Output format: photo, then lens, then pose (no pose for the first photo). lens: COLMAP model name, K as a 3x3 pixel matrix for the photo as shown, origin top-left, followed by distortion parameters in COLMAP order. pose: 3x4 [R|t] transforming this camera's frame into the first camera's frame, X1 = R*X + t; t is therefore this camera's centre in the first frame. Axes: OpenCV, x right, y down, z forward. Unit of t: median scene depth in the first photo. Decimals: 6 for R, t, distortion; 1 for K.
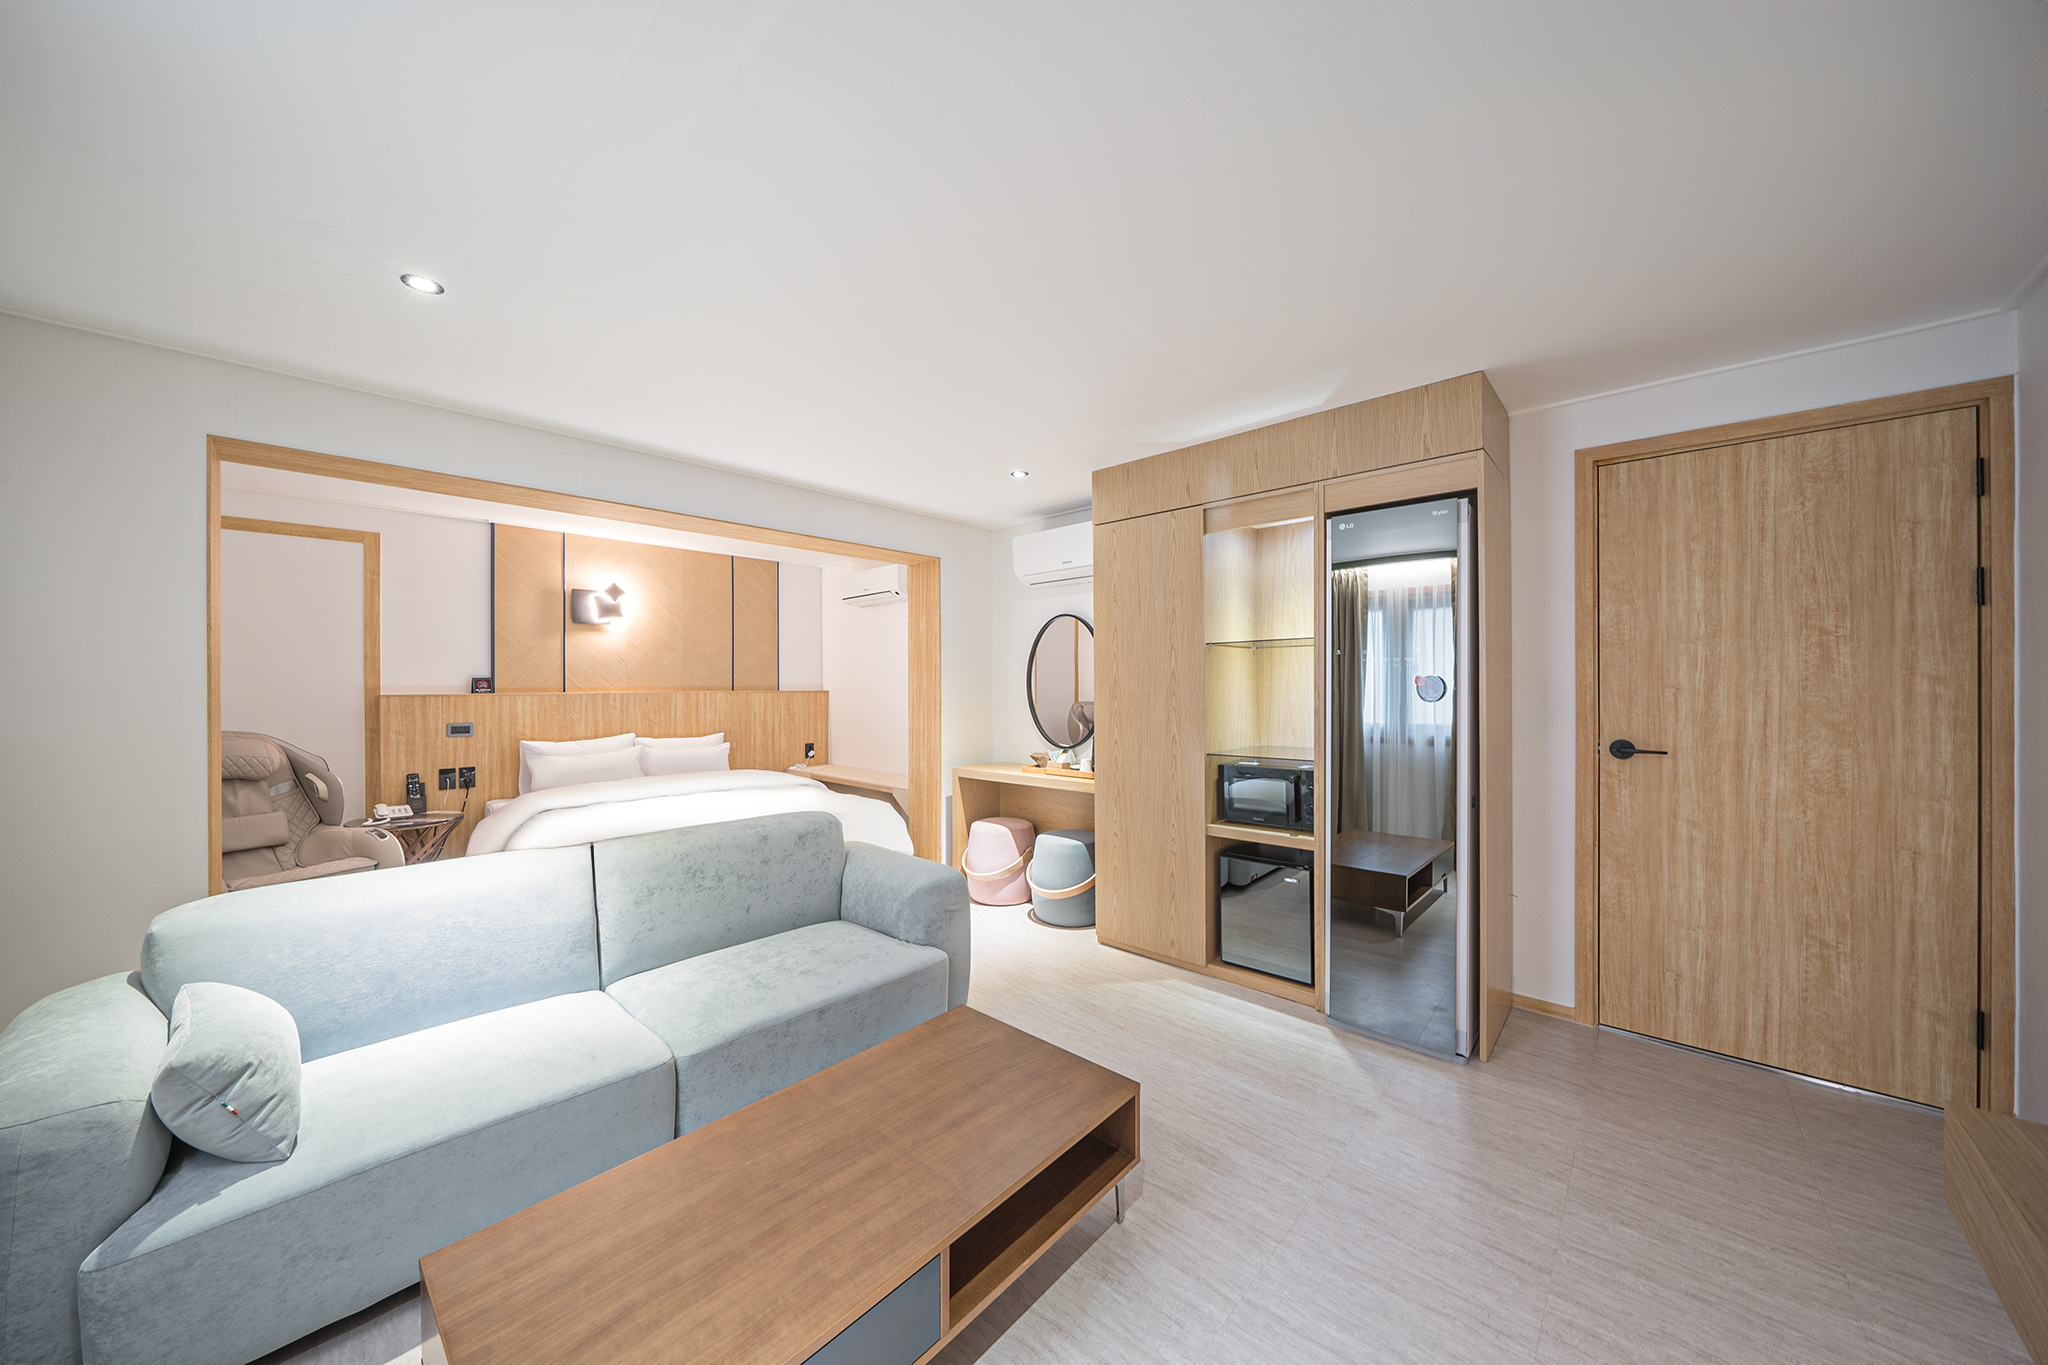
lens RADIAL K [[698.2, 0, 1012.2], [0, 698.2, 681.9], [0, 0, 1]] dist [0.000792, 0.000609]
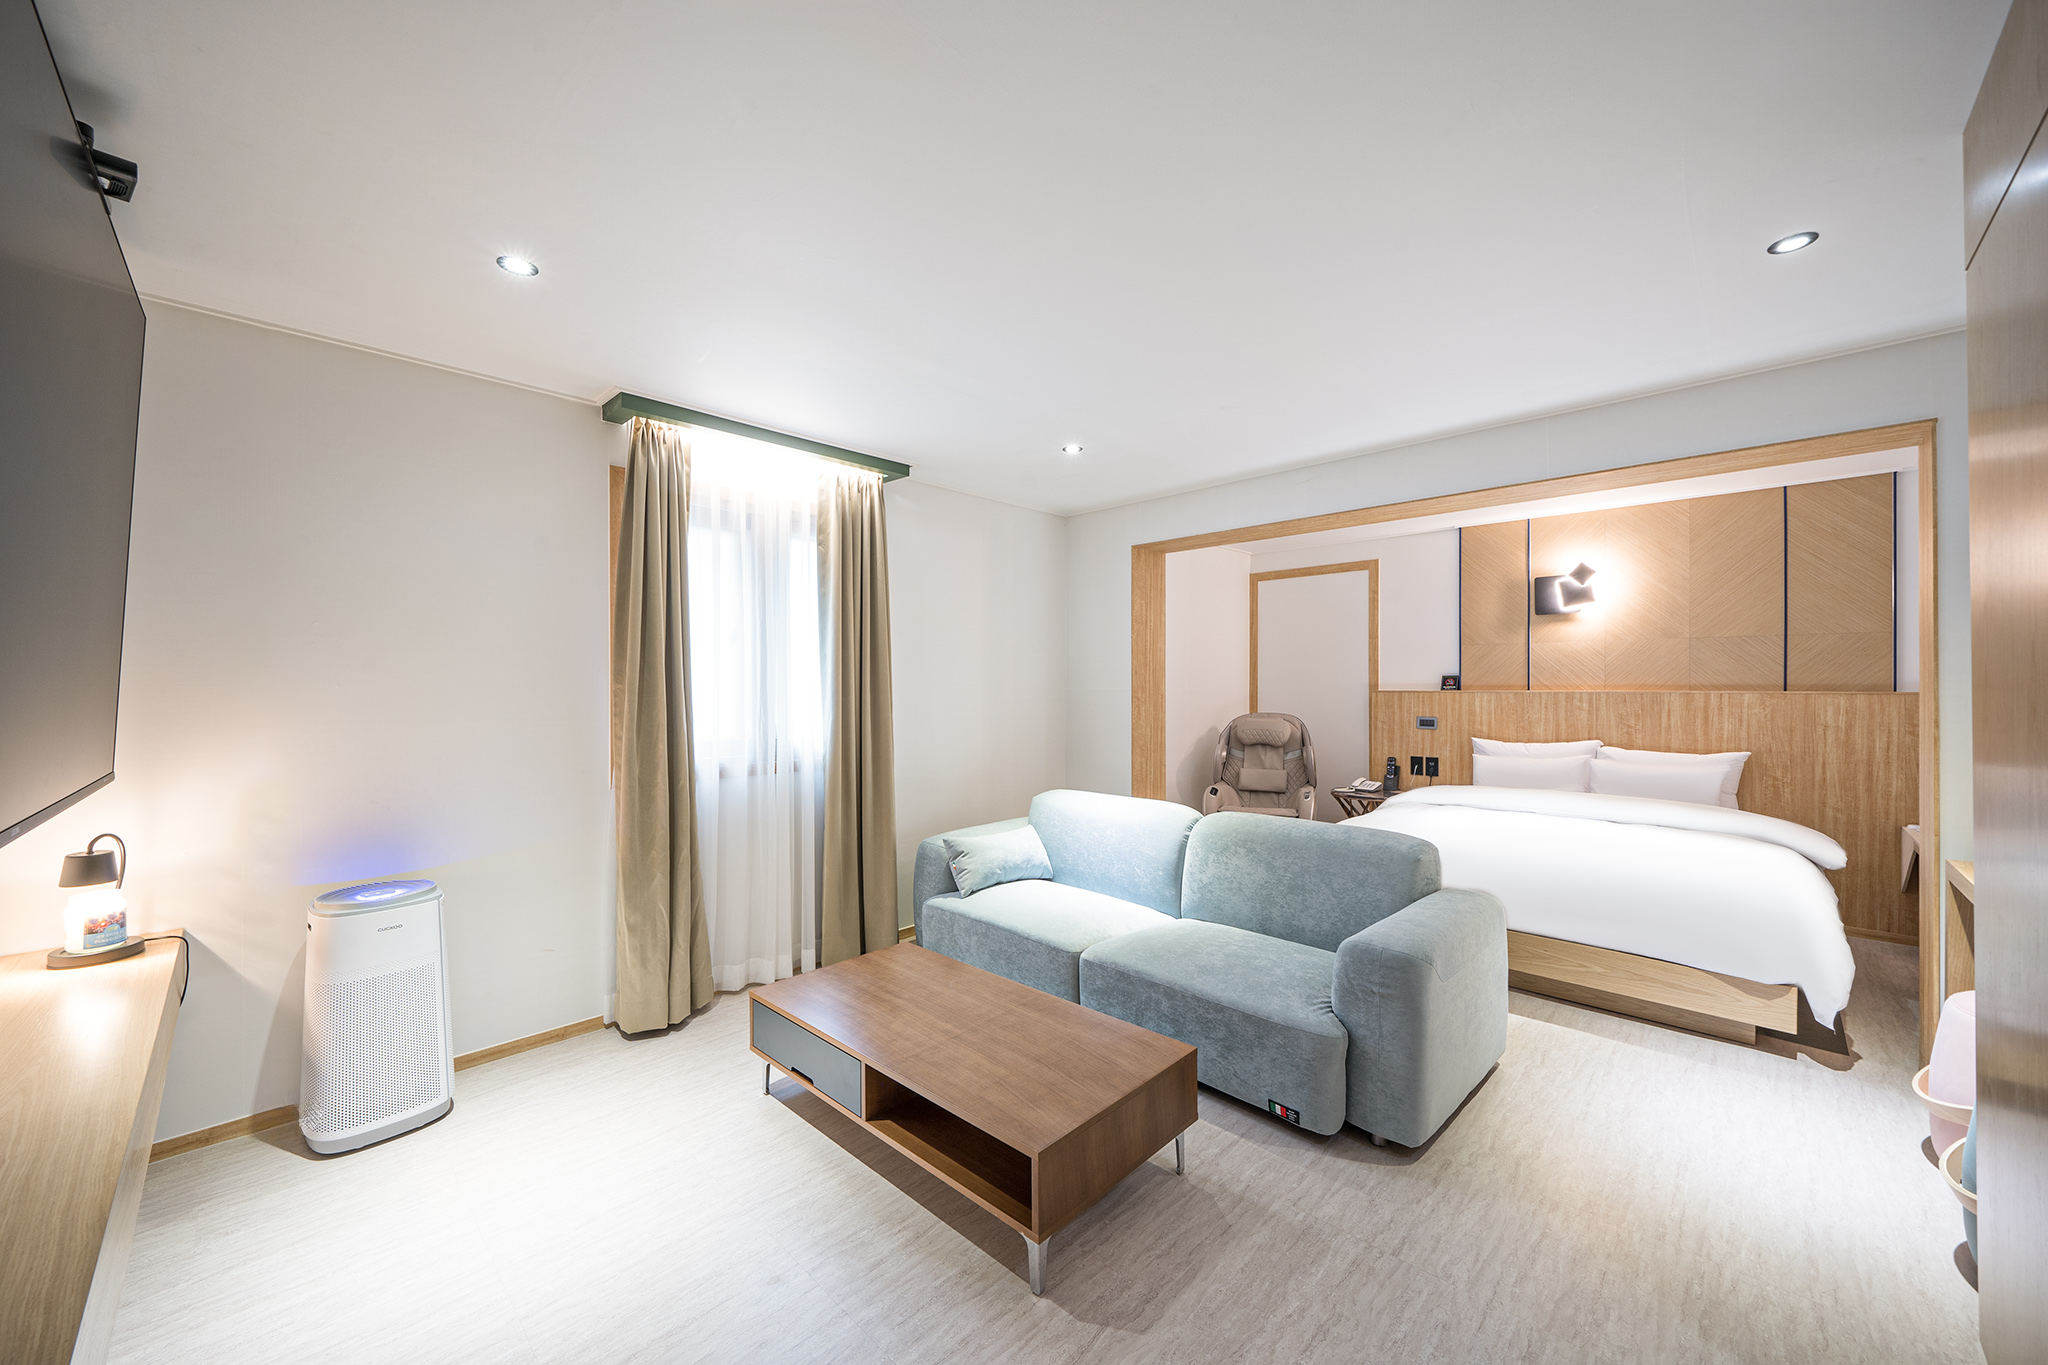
lens RADIAL K [[741.9, 0, 1013.3], [0, 741.9, 687.8], [0, 0, 1]] dist [-0.001037, 0.000207]
pose [[-0.009416, 0.007494, -0.999928, 0.364263], [0.005806, 0.999955, 0.007439, 0.000392], [0.999939, -0.005735, -0.009459, 0.330761]]
